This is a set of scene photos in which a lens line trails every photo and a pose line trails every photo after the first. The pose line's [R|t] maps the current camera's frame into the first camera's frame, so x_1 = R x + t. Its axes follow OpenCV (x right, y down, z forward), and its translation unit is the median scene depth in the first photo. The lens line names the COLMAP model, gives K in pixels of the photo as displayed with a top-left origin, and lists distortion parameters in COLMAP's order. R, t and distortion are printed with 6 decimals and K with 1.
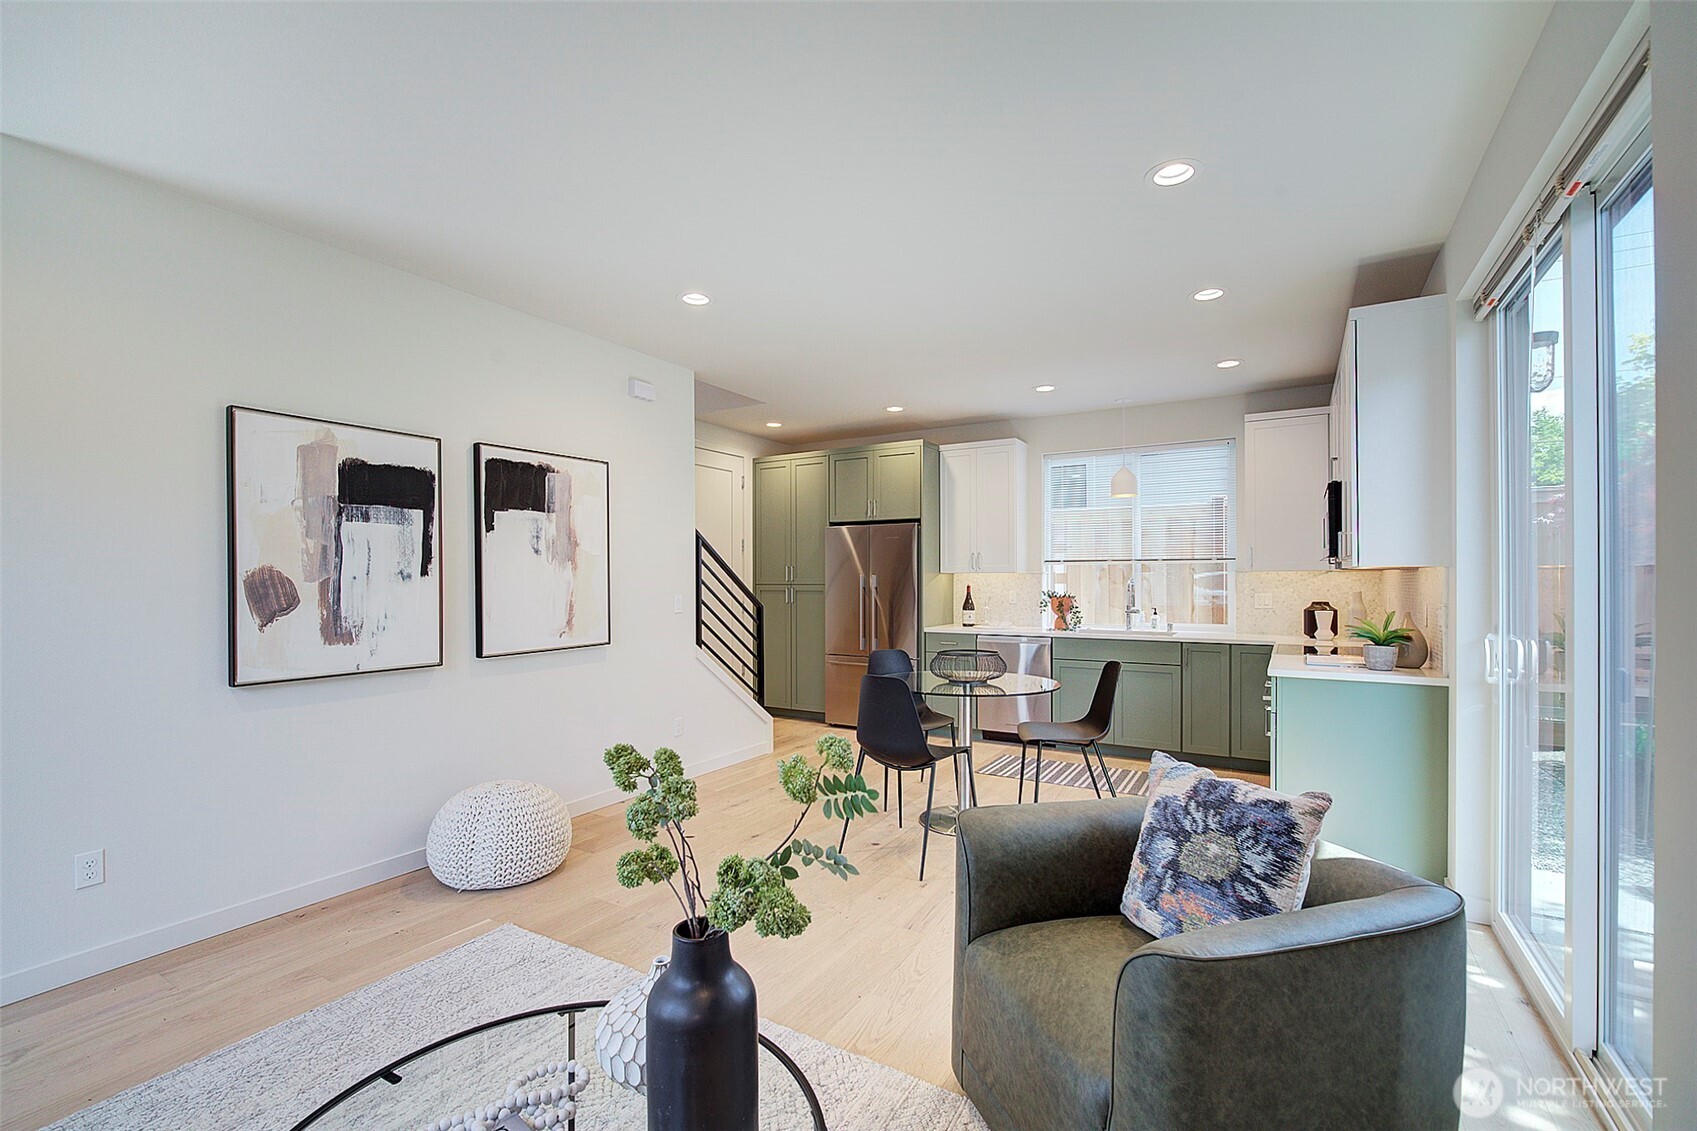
lens RADIAL K [[736.8, 0, 849.0], [0, 736.8, 578.9], [0, 0, 1]] dist [-0.006791, 0.000240]
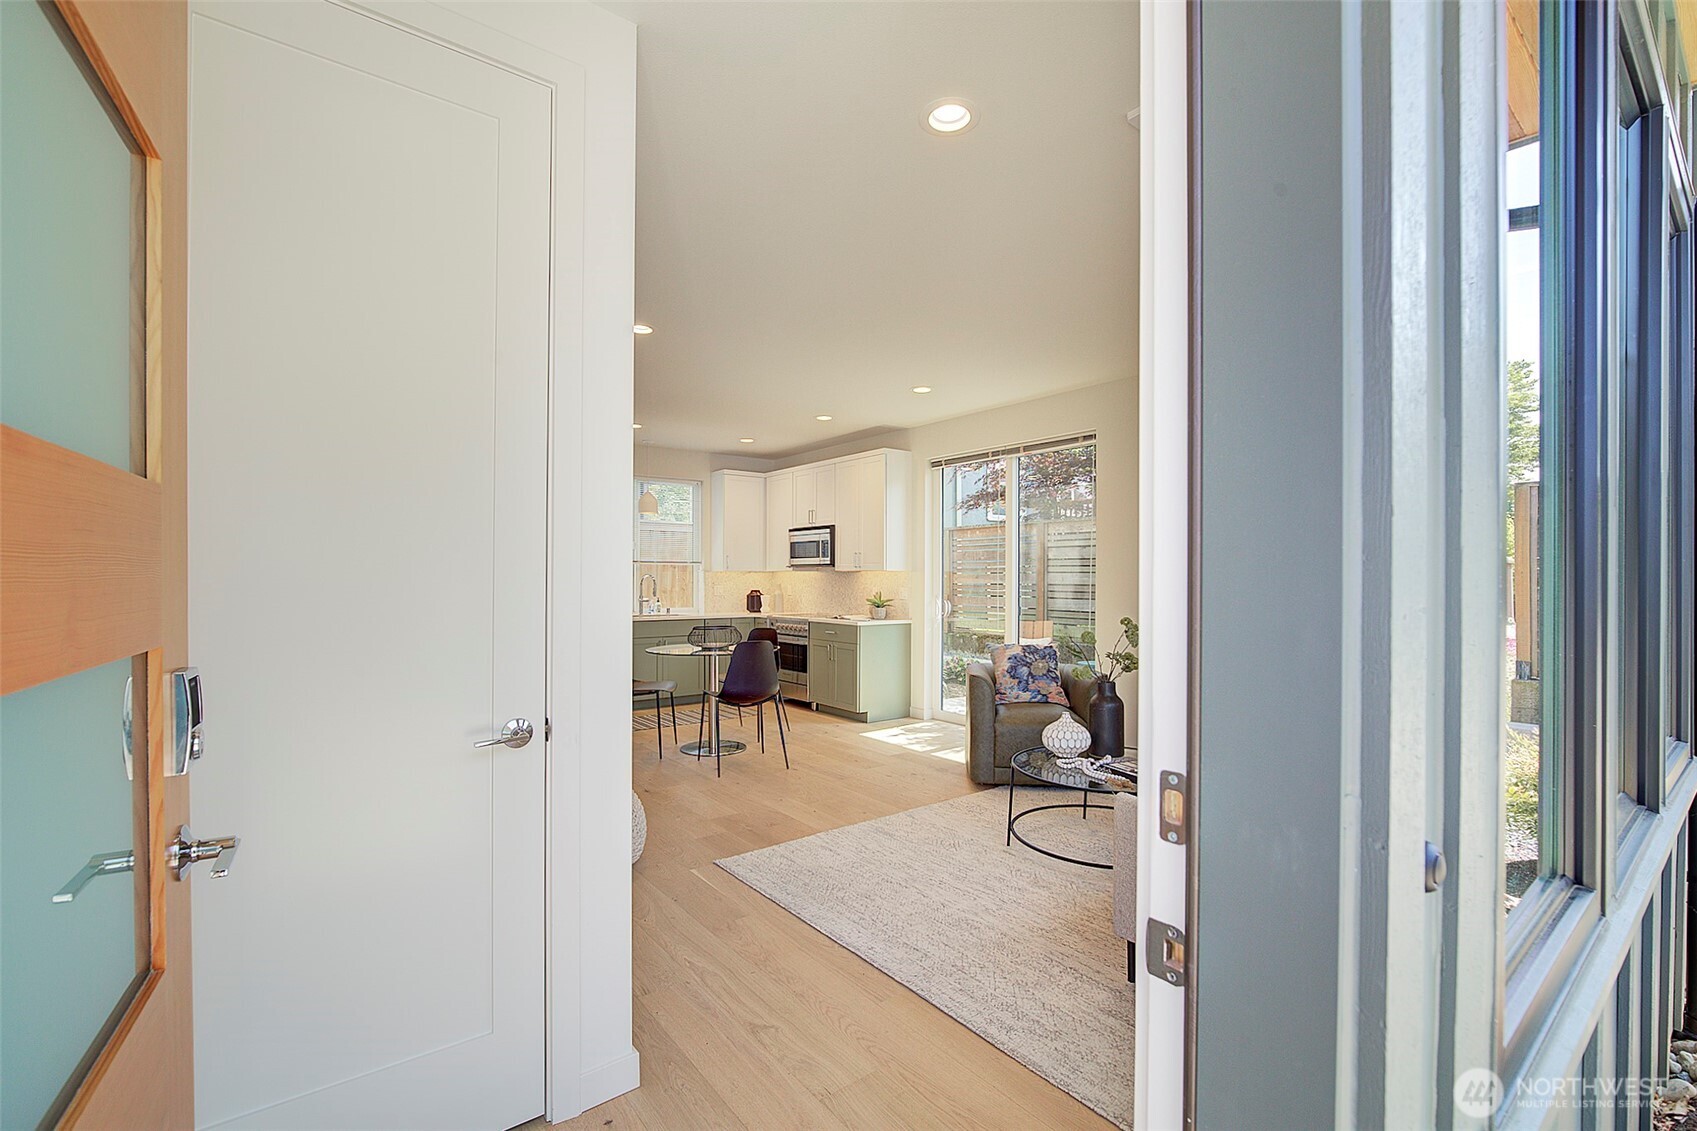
lens RADIAL K [[736.8, 0, 849.0], [0, 736.8, 578.9], [0, 0, 1]] dist [-0.006791, 0.000240]
pose [[0.363534, 0.002335, 0.931578, -1.348281], [-0.003041, 0.999995, -0.001319, 0.011584], [-0.931576, -0.002353, 0.363539, 0.330051]]
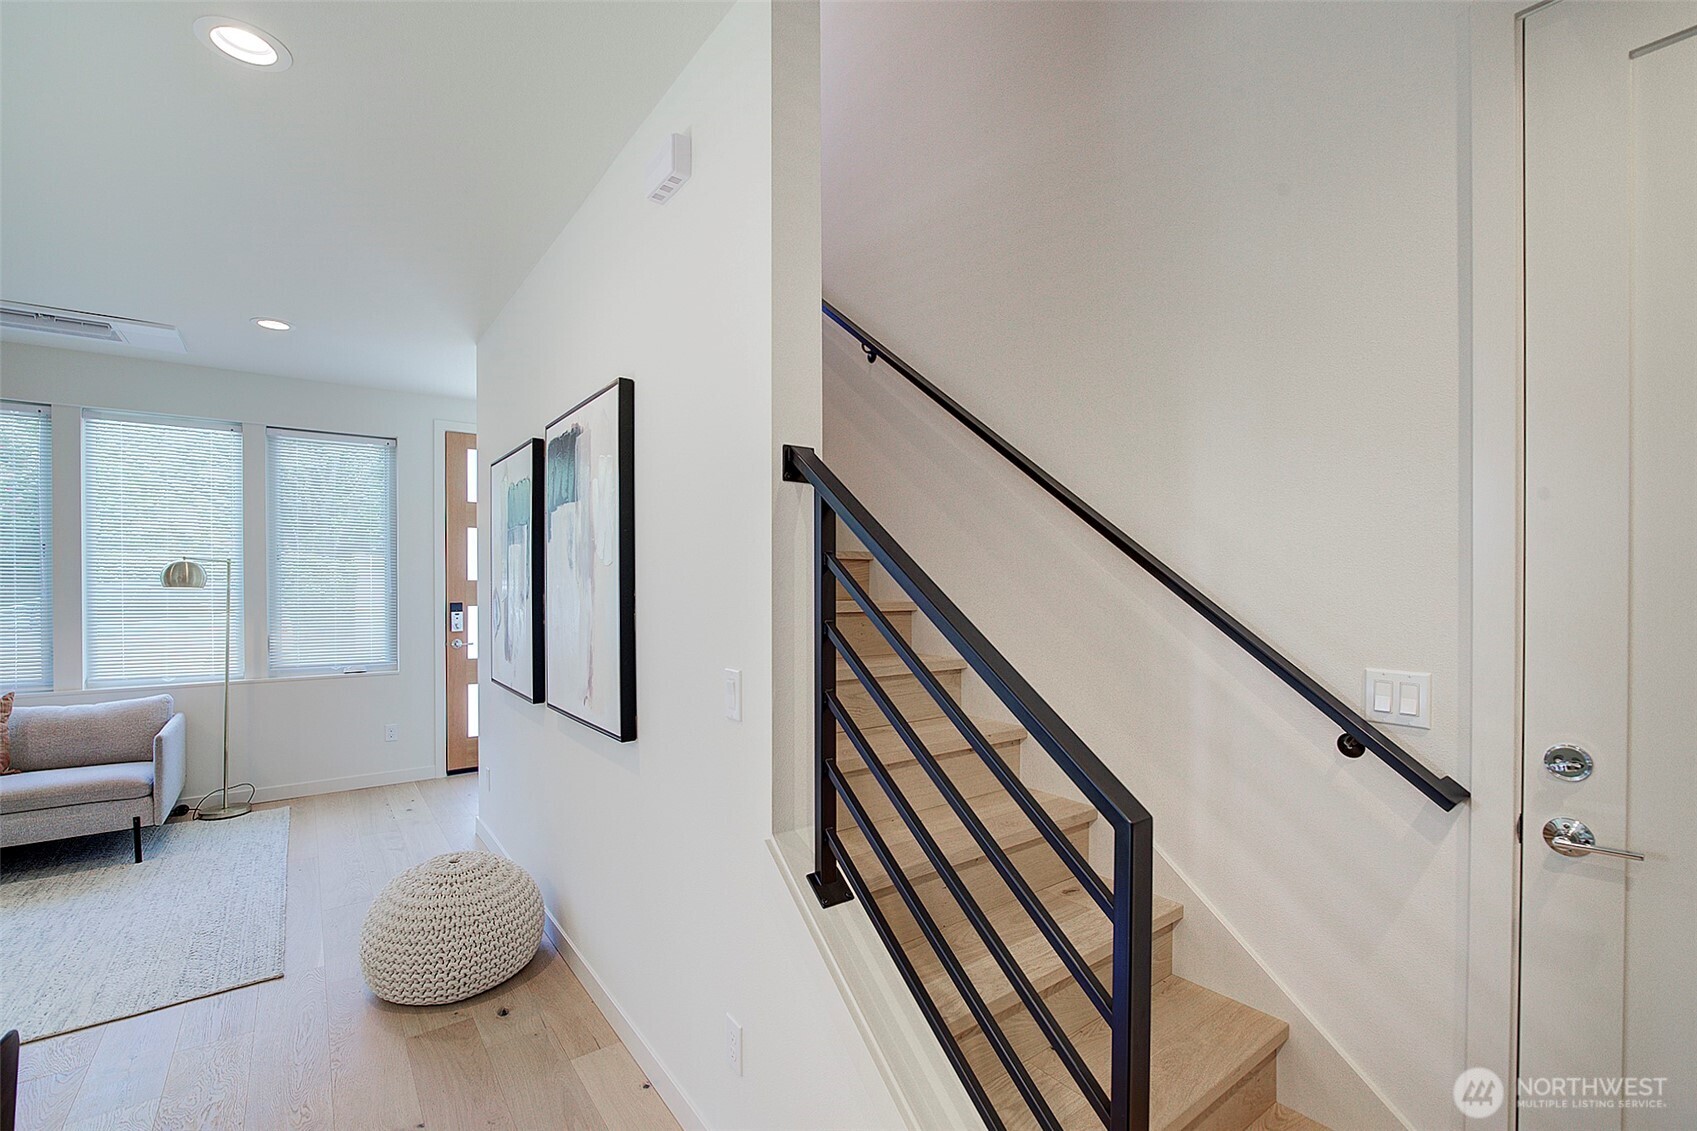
lens RADIAL K [[728.8, 0, 851.9], [0, 728.8, 584.3], [0, 0, 1]] dist [-0.015419, 0.000374]
pose [[-0.370471, 0.007727, -0.928812, 0.104156], [-0.002903, 0.999951, 0.009477, -0.034273], [0.928839, 0.006208, -0.370431, 1.814521]]
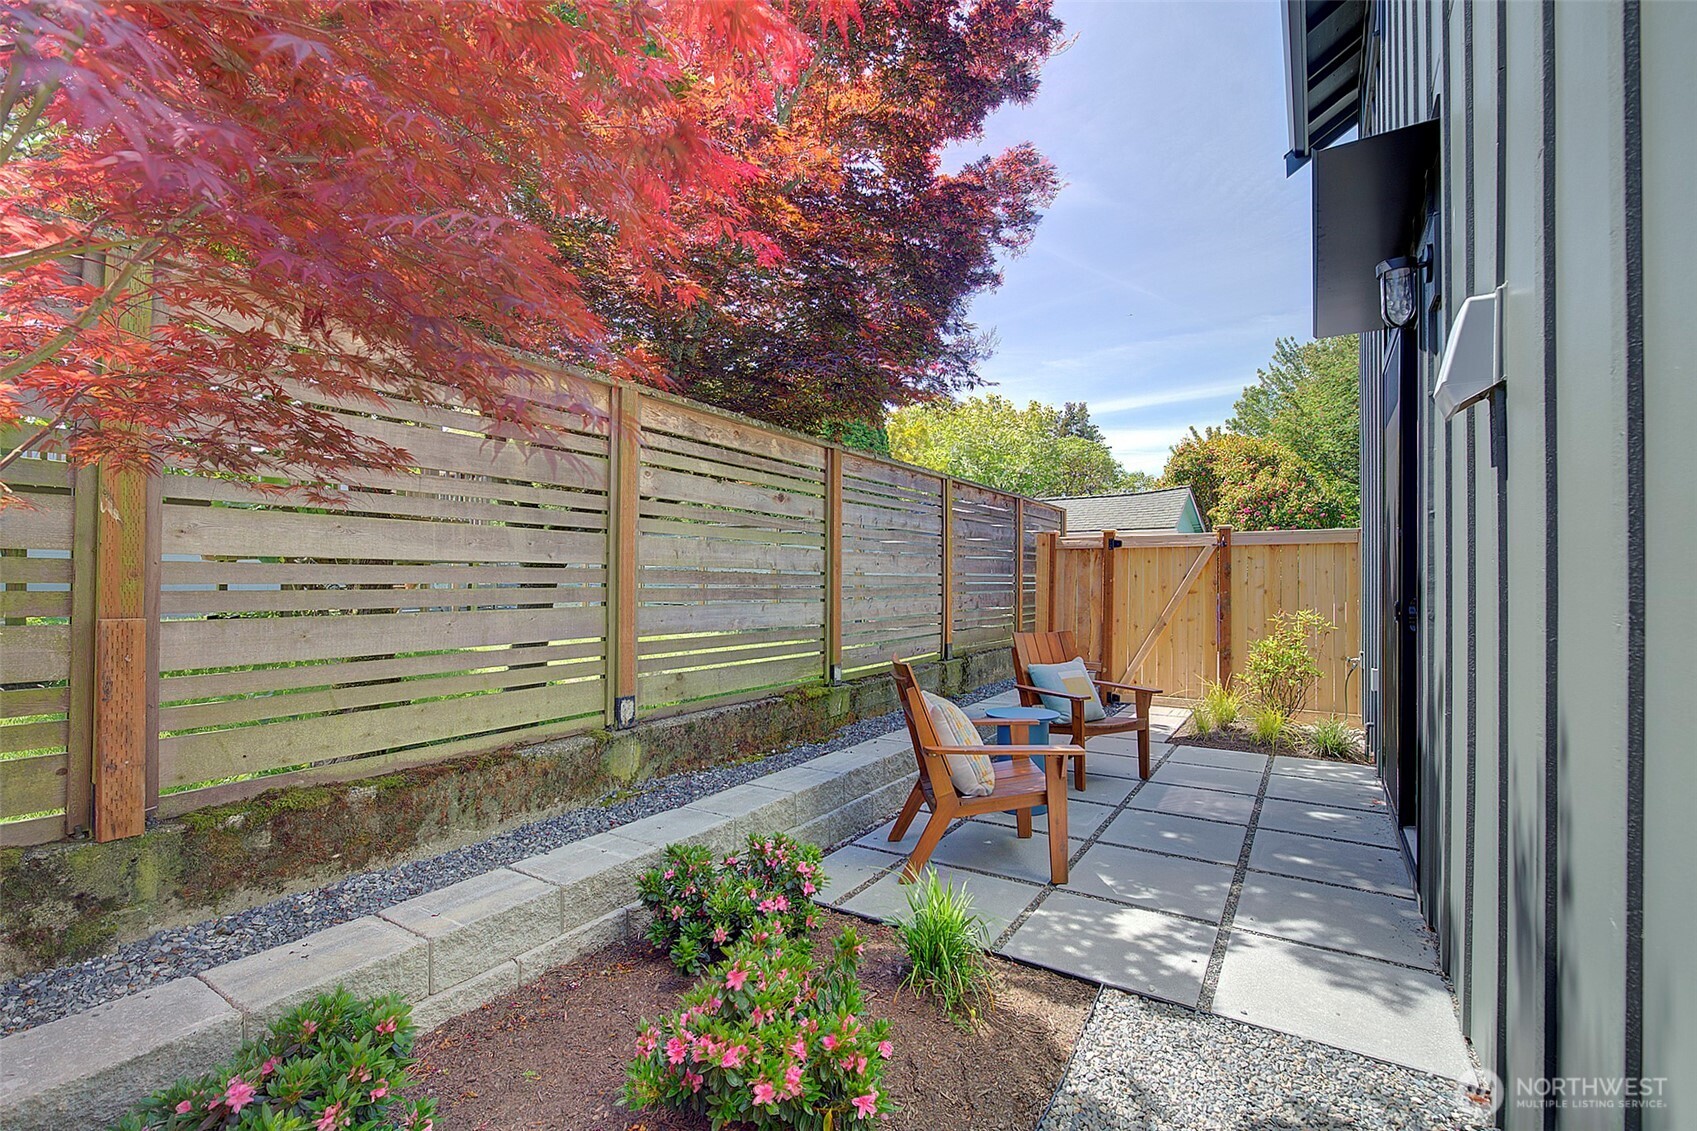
lens RADIAL K [[736.8, 0, 849.0], [0, 736.8, 578.9], [0, 0, 1]] dist [-0.006791, 0.000240]
pose [[-0.999709, -0.002623, 0.023994, 1.468467], [-0.002729, 0.999987, -0.004399, 0.050053], [-0.023982, -0.004463, -0.999702, 1.761254]]
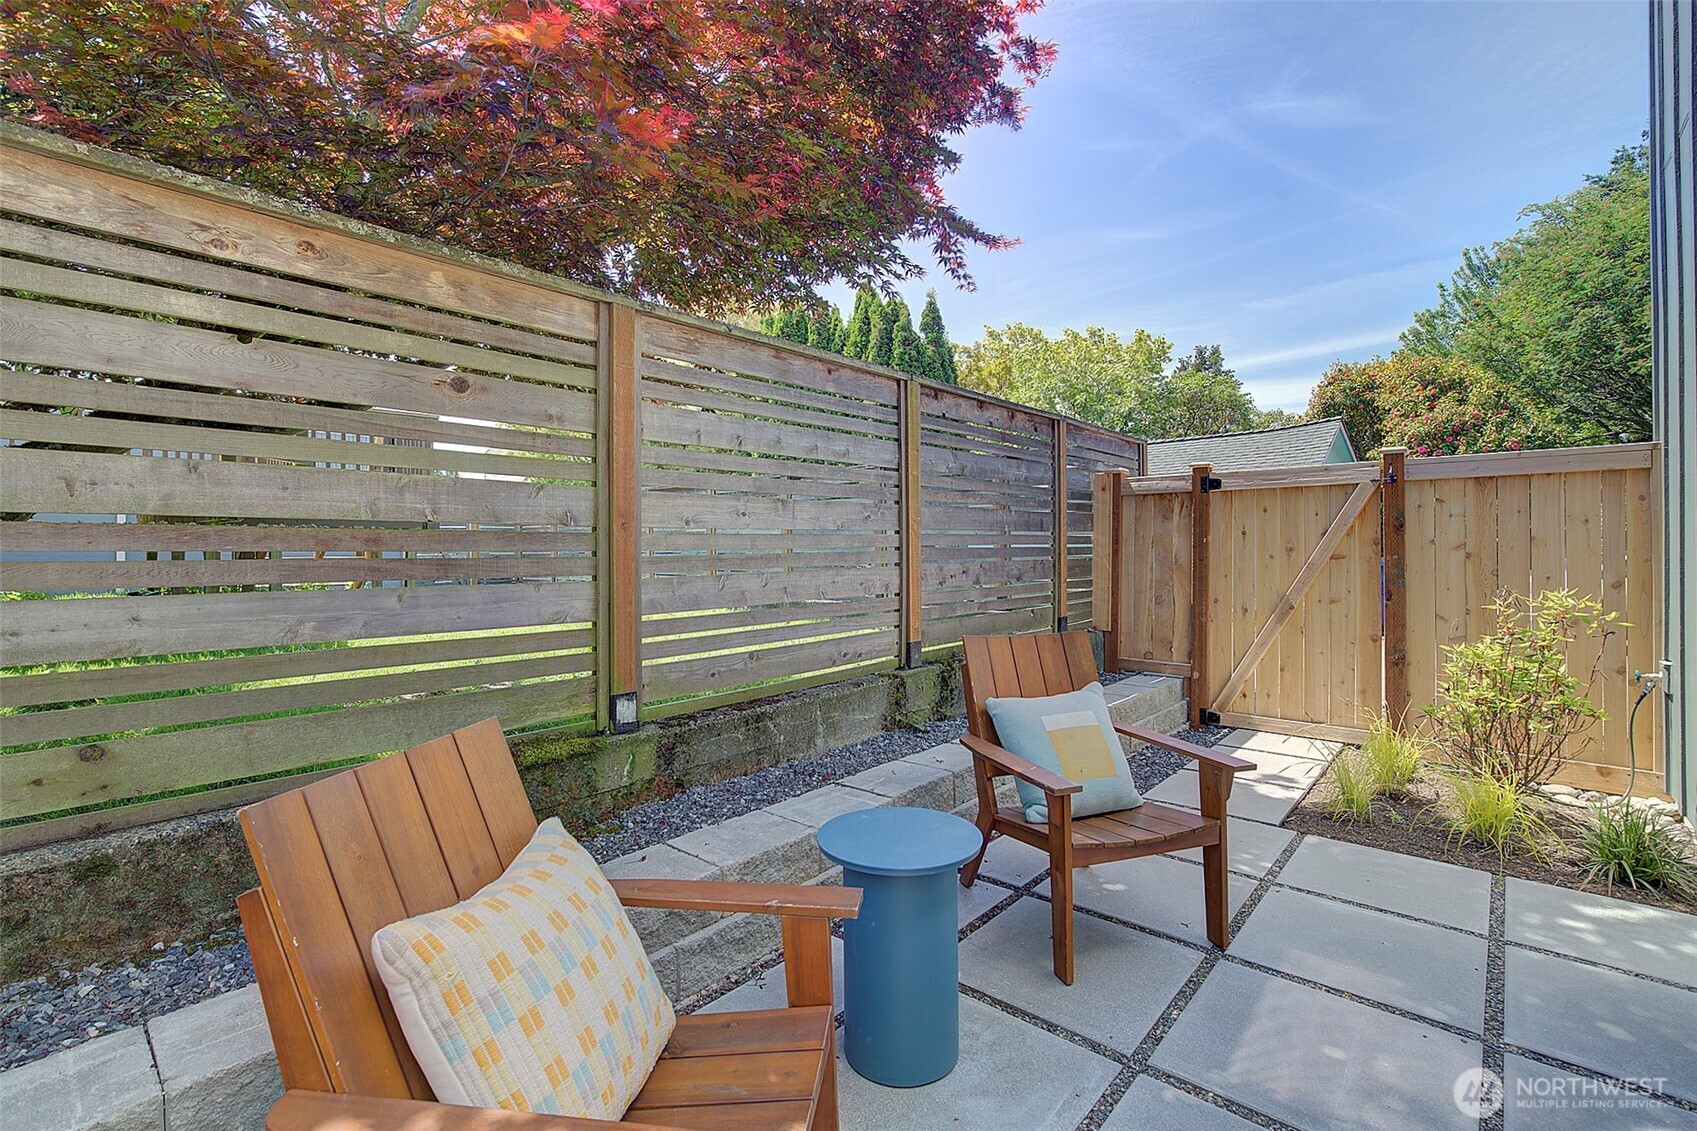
lens RADIAL K [[747.2, 0, 847.3], [0, 747.2, 549.0], [0, 0, 1]] dist [-0.009781, 0.000824]
pose [[-0.983295, 0.006631, 0.181896, 1.123576], [0.006771, 0.999977, 0.000148, 0.056060], [-0.181891, 0.001378, -0.983318, 1.031643]]
